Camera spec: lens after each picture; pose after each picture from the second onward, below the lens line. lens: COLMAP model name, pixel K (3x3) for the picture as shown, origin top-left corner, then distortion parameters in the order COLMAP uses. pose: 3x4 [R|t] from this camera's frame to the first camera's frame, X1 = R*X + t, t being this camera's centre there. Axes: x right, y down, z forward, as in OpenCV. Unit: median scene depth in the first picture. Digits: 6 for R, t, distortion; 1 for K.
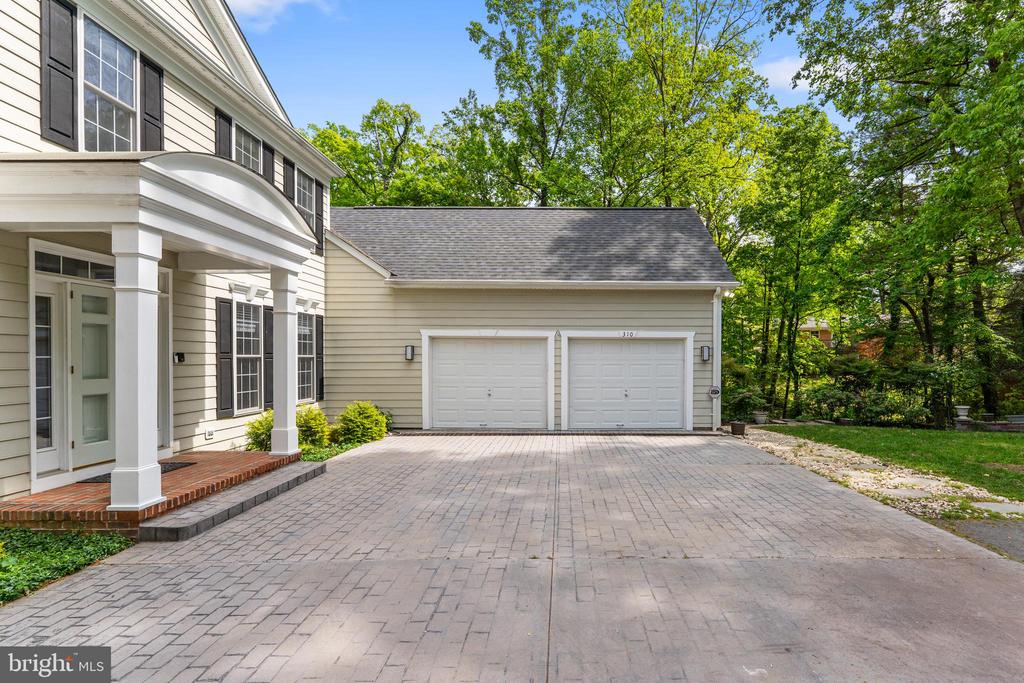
lens RADIAL K [[479.3, 0, 533.9], [0, 479.3, 361.5], [0, 0, 1]] dist [-0.001406, 0.000055]
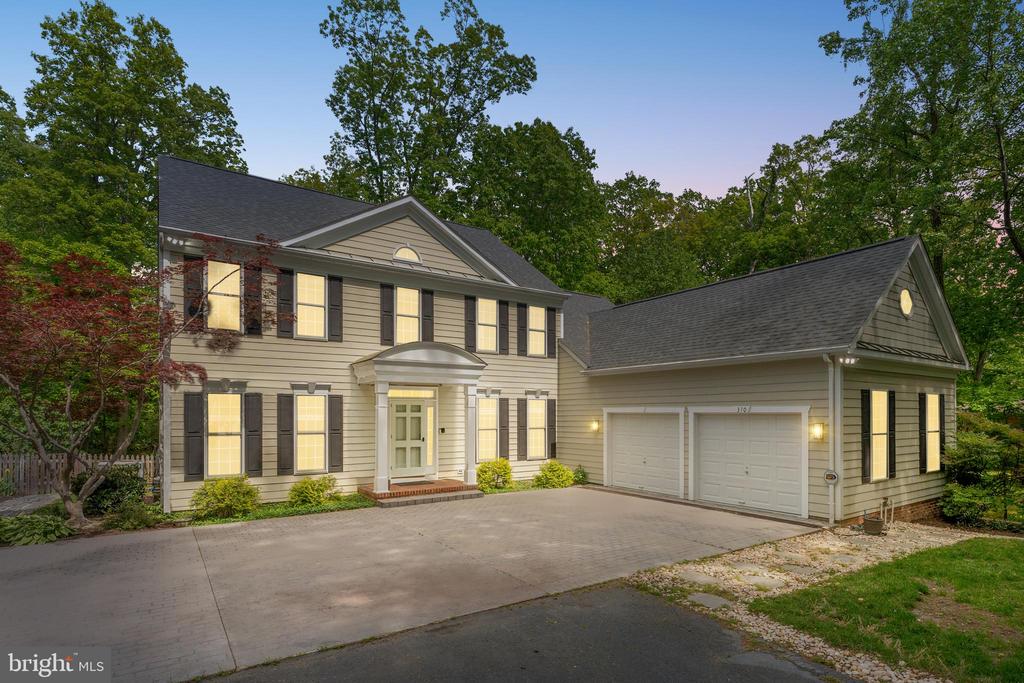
lens RADIAL K [[526.3, 0, 514.3], [0, 526.3, 415.8], [0, 0, 1]] dist [0.000313, 0.000589]
pose [[0.559229, -0.005223, -0.828997, 0.814662], [-0.000575, 0.999977, -0.006687, -0.036733], [0.829013, 0.004216, 0.559213, 0.017178]]
